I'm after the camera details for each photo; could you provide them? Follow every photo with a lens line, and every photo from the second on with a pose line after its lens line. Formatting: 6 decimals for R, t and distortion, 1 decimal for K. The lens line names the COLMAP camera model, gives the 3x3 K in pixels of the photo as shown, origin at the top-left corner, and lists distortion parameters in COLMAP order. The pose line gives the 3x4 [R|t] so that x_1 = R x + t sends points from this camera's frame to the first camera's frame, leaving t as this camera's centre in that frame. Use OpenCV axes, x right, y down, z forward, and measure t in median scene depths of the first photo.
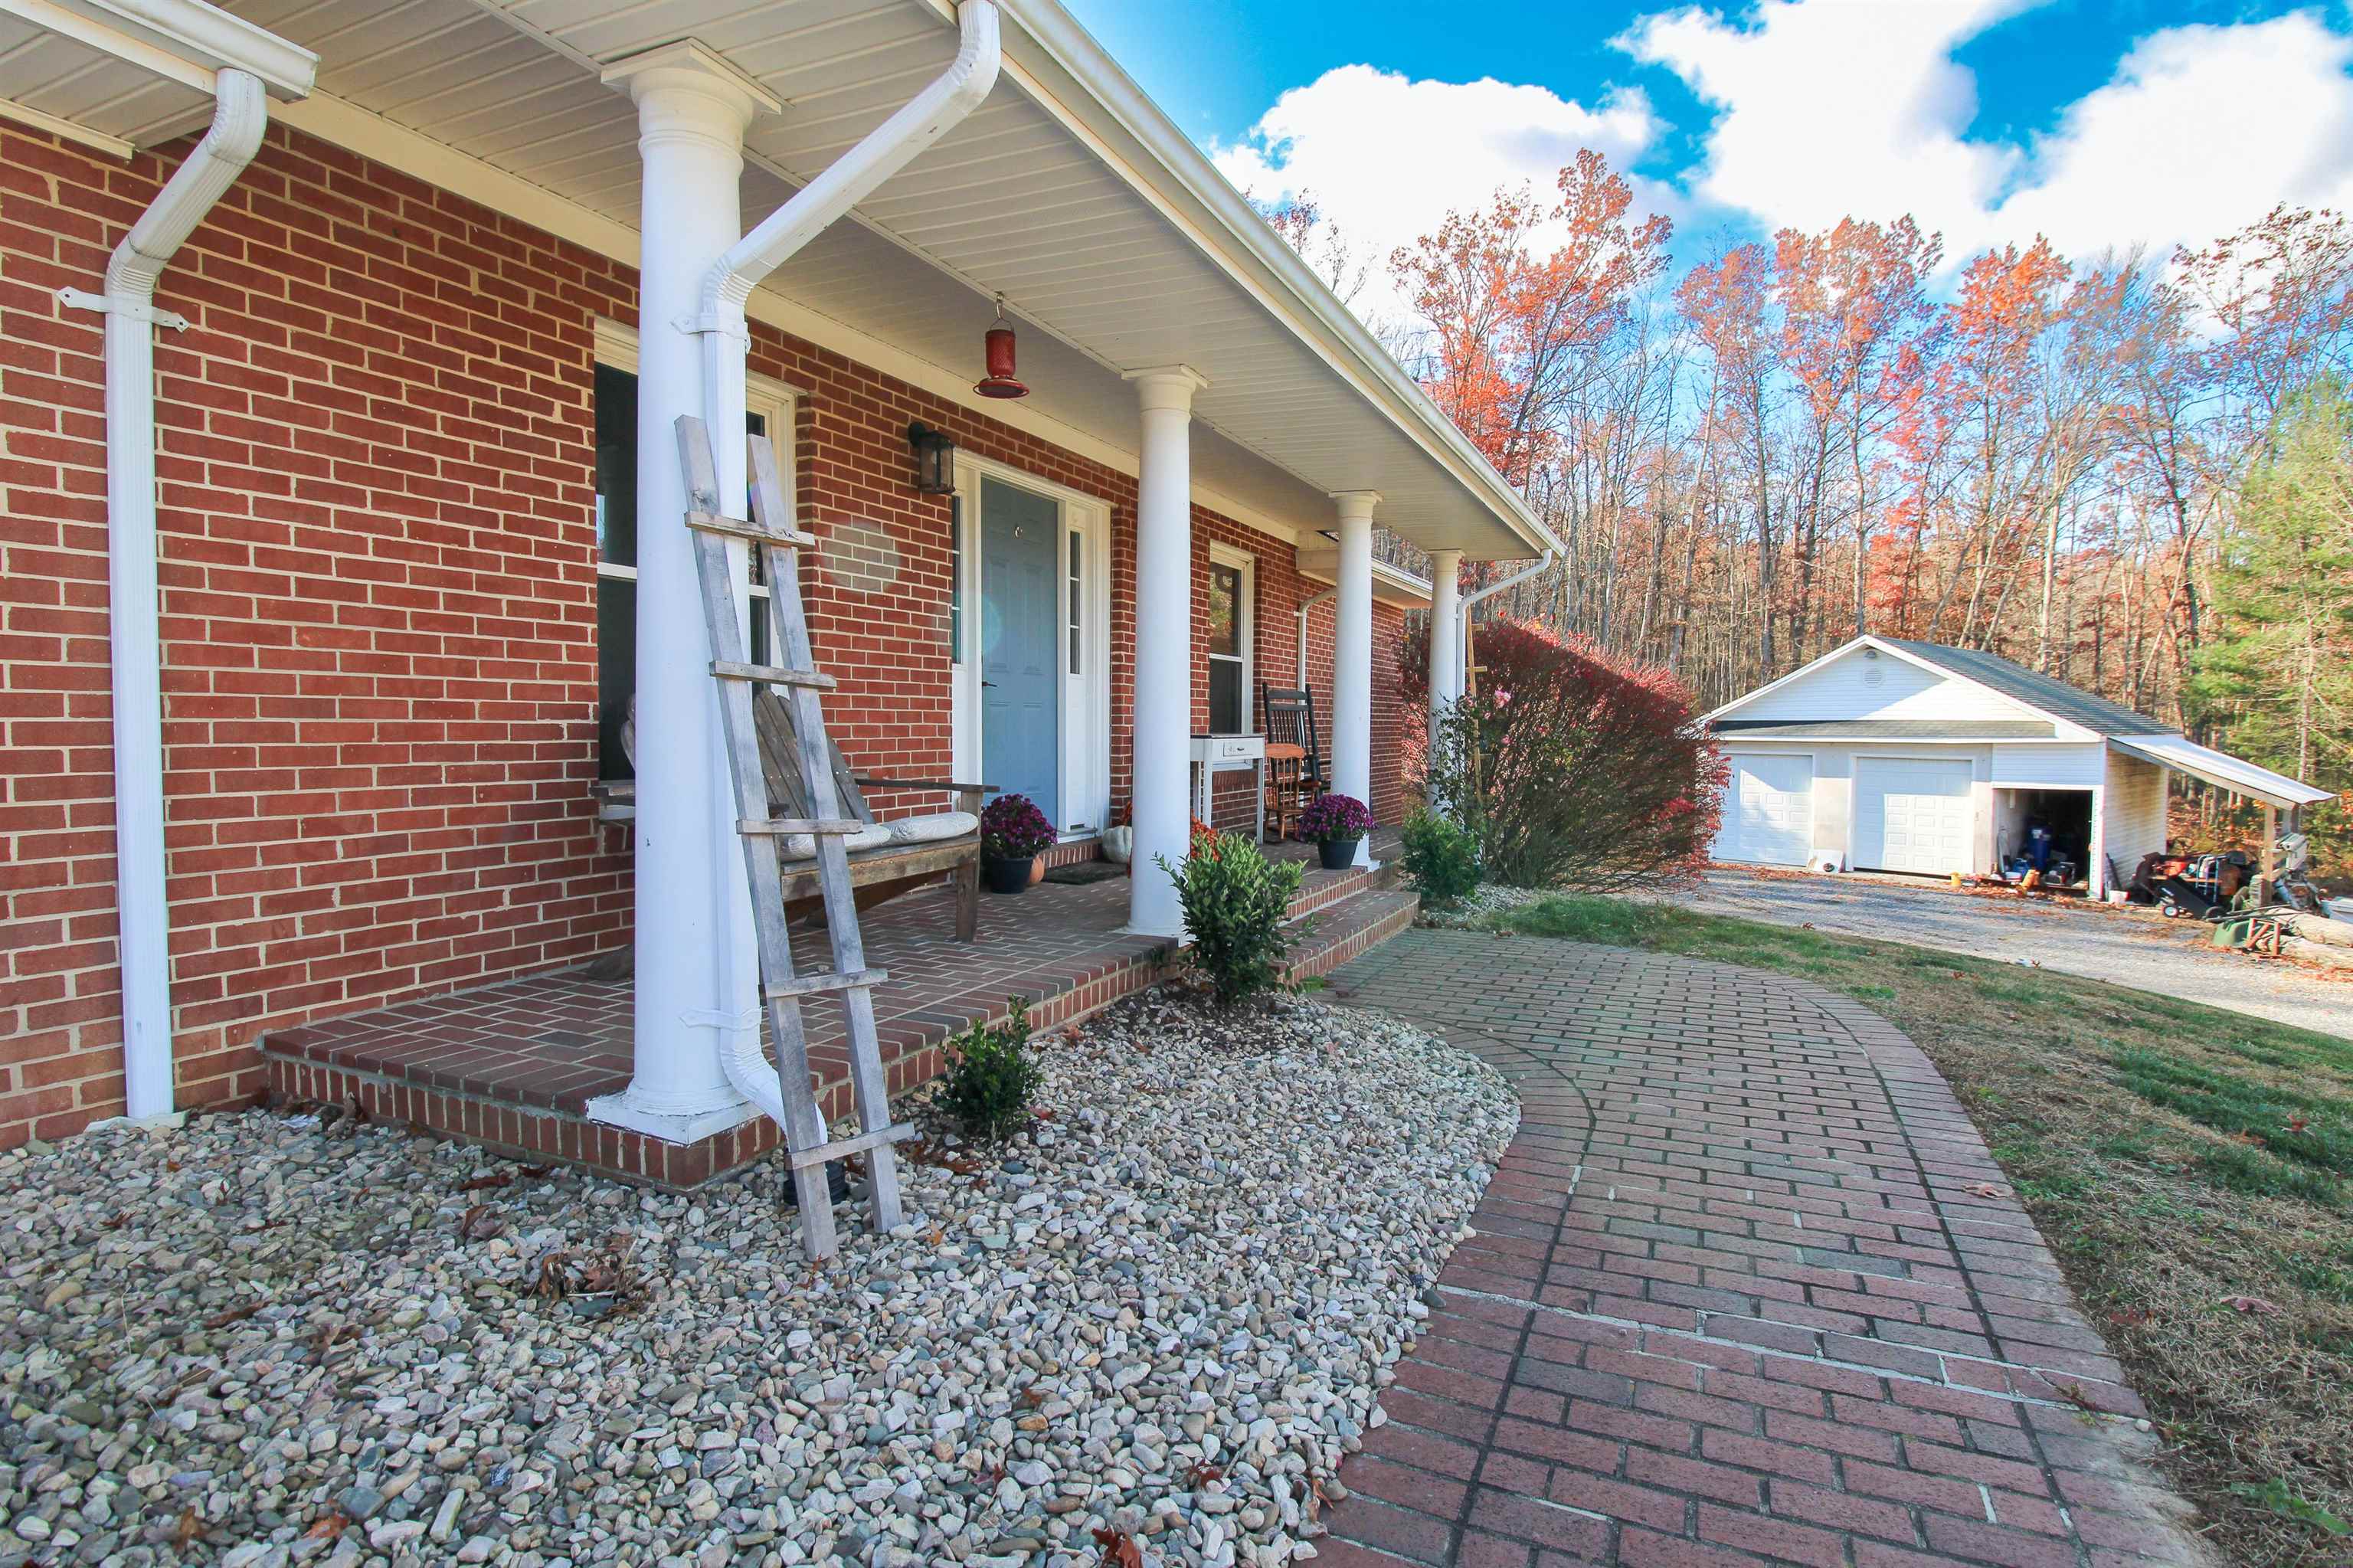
lens RADIAL K [[1208.2, 0, 1194.2], [0, 1208.2, 771.6], [0, 0, 1]] dist [-0.011804, -0.007957]
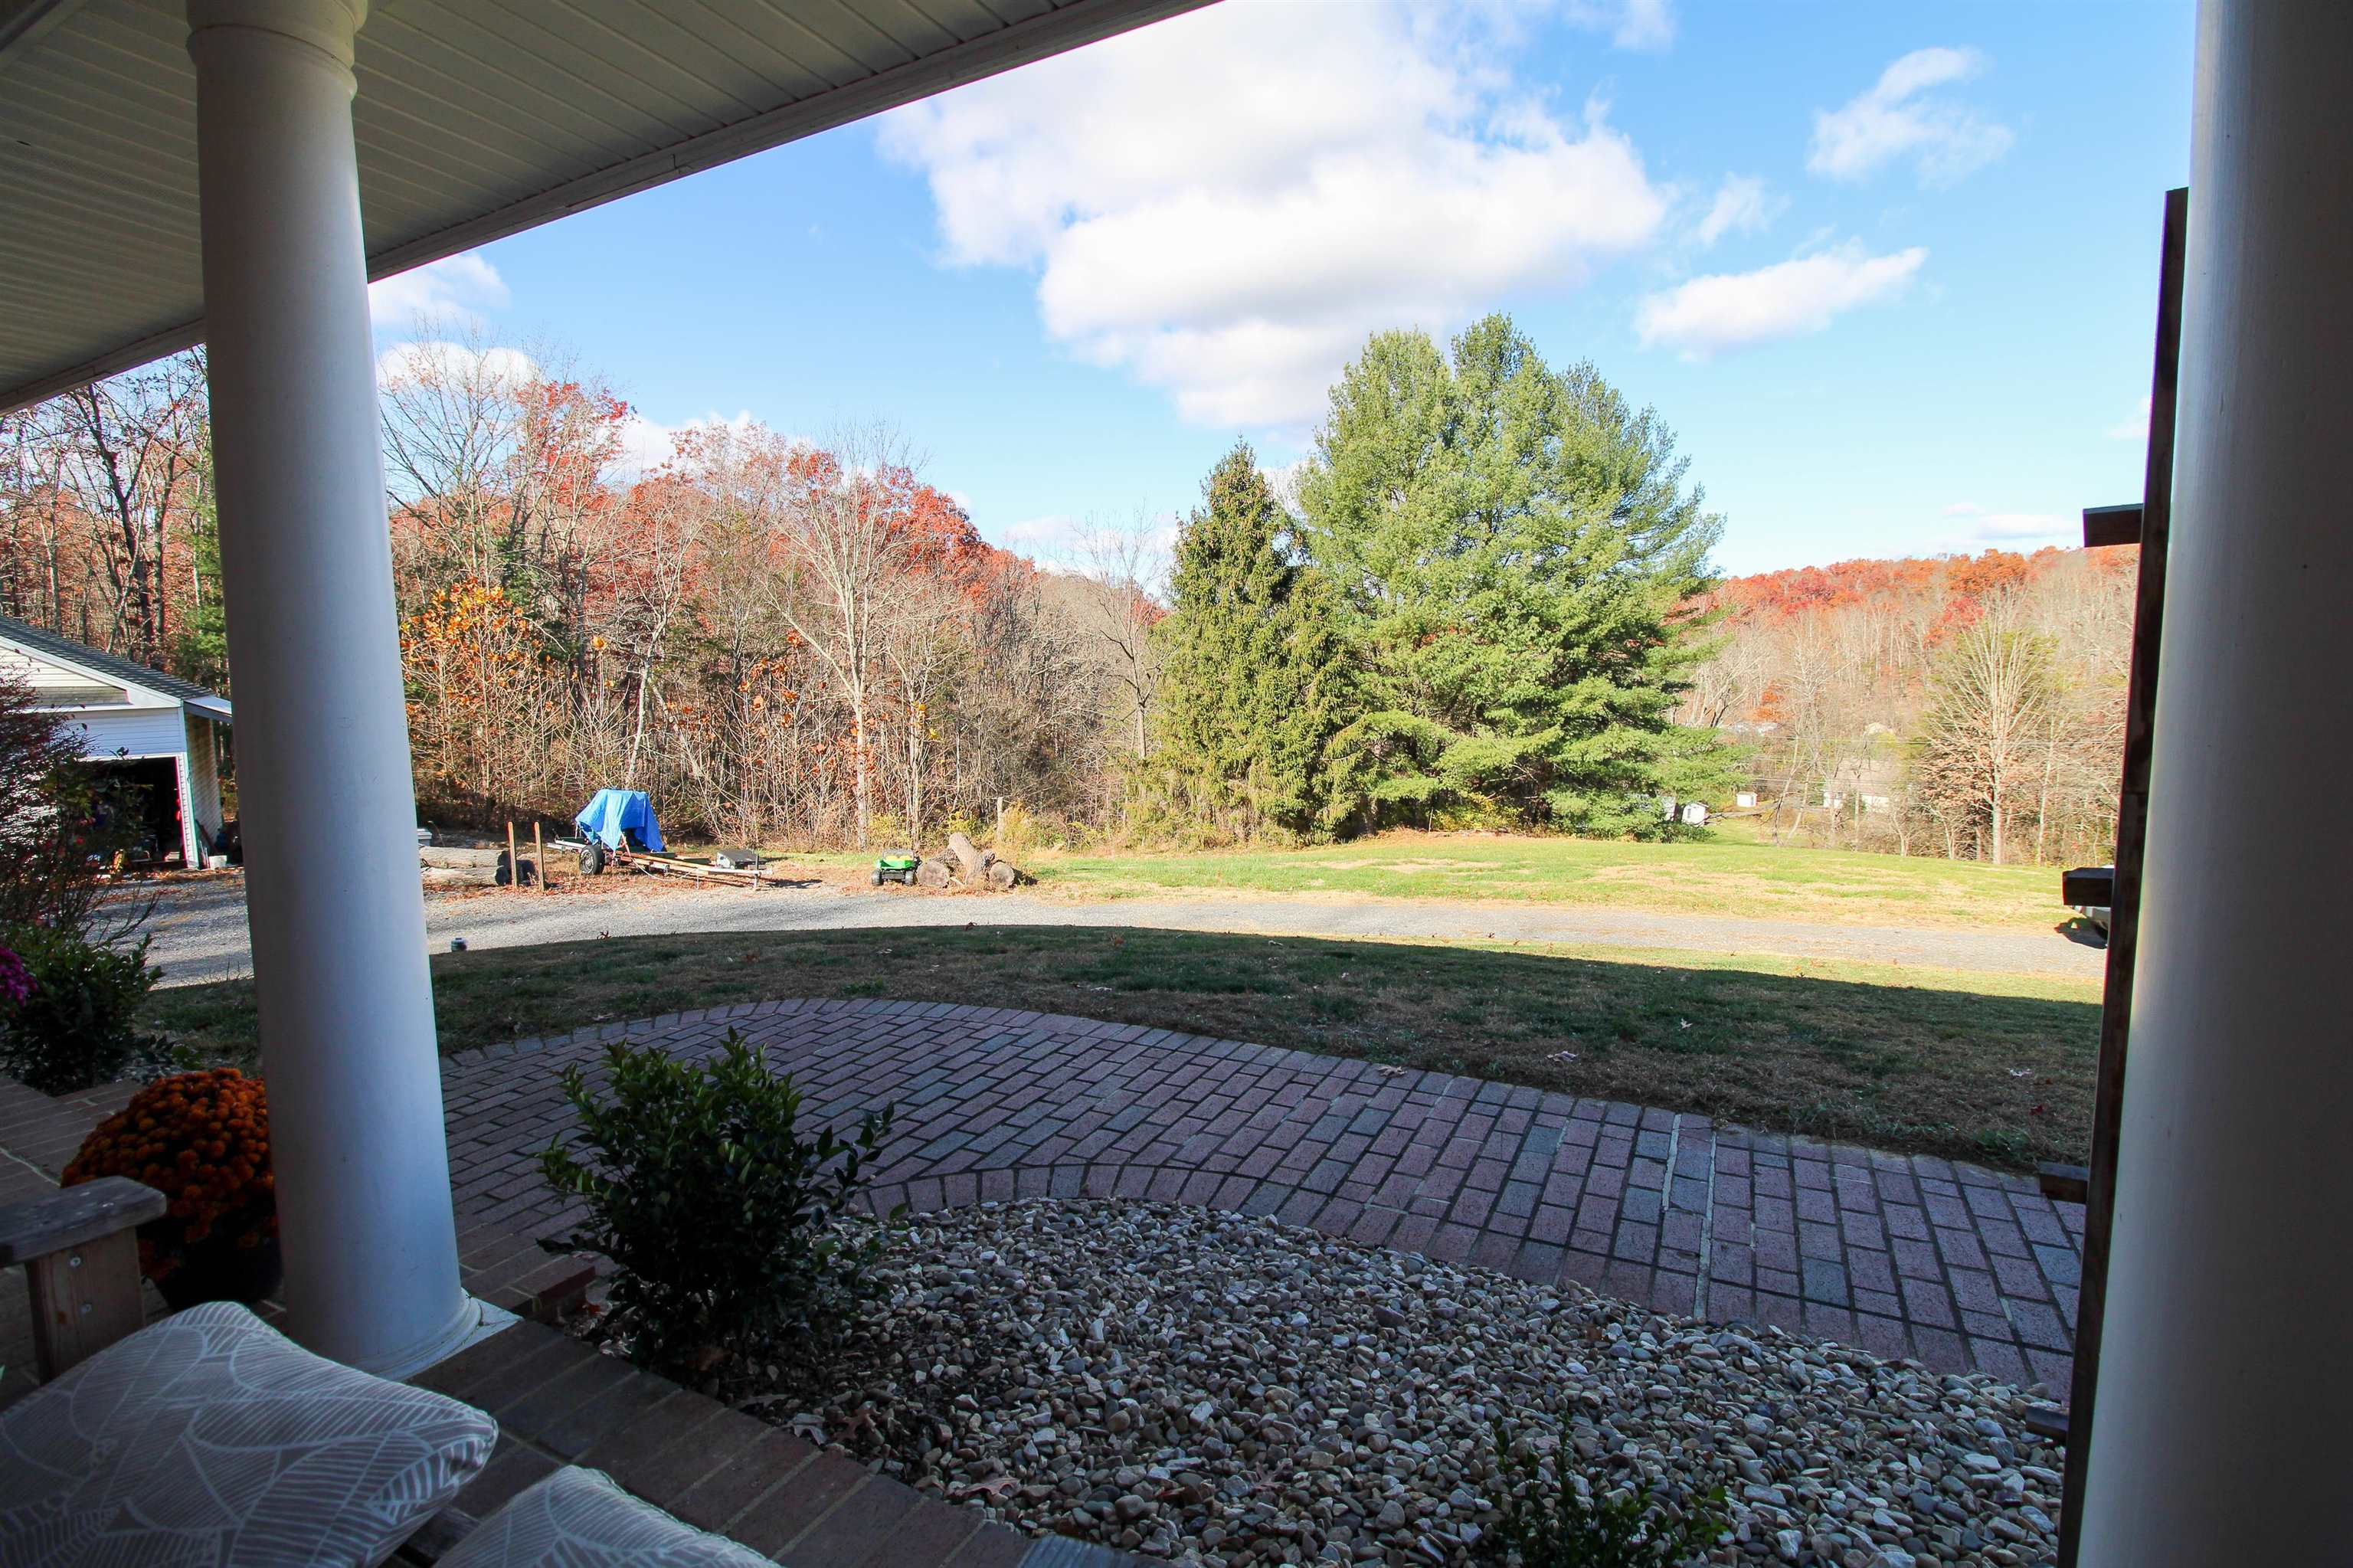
lens RADIAL K [[1098.1, 0, 1191.3], [0, 1098.1, 777.3], [0, 0, 1]] dist [-0.000063, -0.013735]
pose [[0.051086, -0.104953, 0.993164, -0.451497], [0.049072, 0.993525, 0.102467, -0.106310], [-0.997488, 0.043501, 0.055906, 0.841981]]
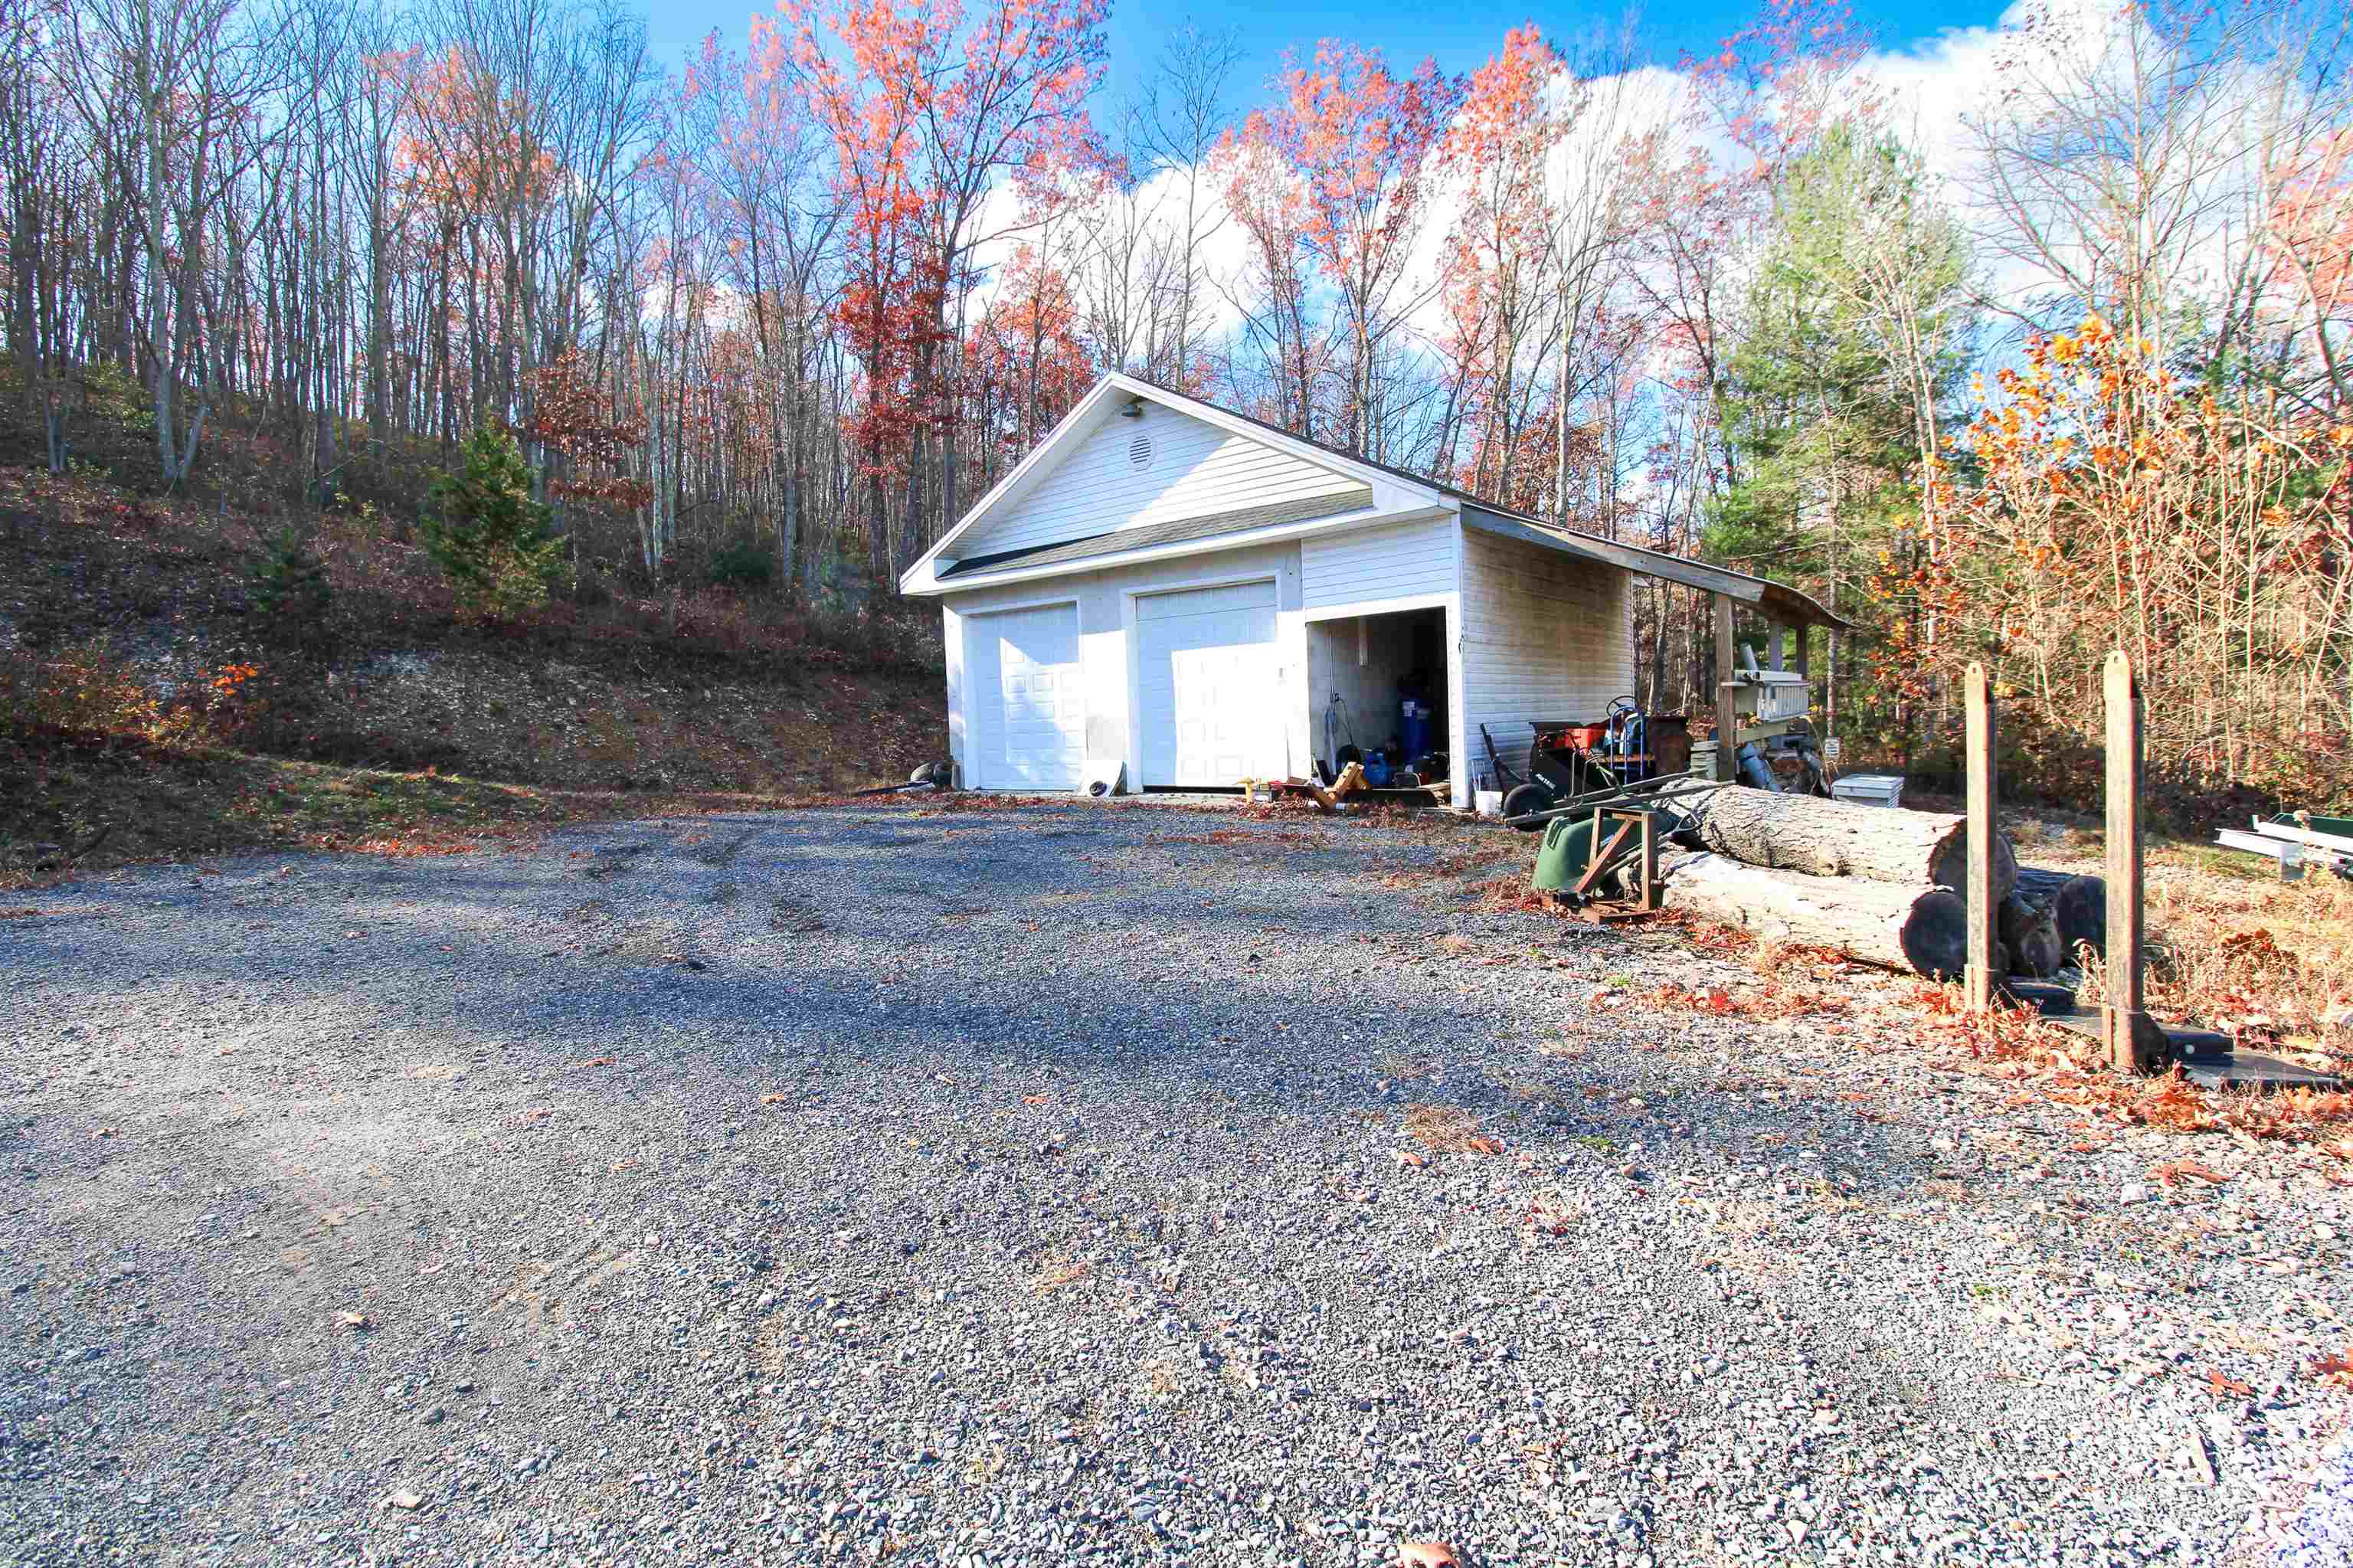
lens RADIAL K [[1098.1, 0, 1184.4], [0, 1098.1, 782.8], [0, 0, 1]] dist [-0.000063, -0.013735]
pose [[0.980748, -0.053218, 0.187884, 3.264376], [0.050255, 0.998526, 0.020506, 0.475487], [-0.188699, -0.010669, 0.981977, 3.254181]]
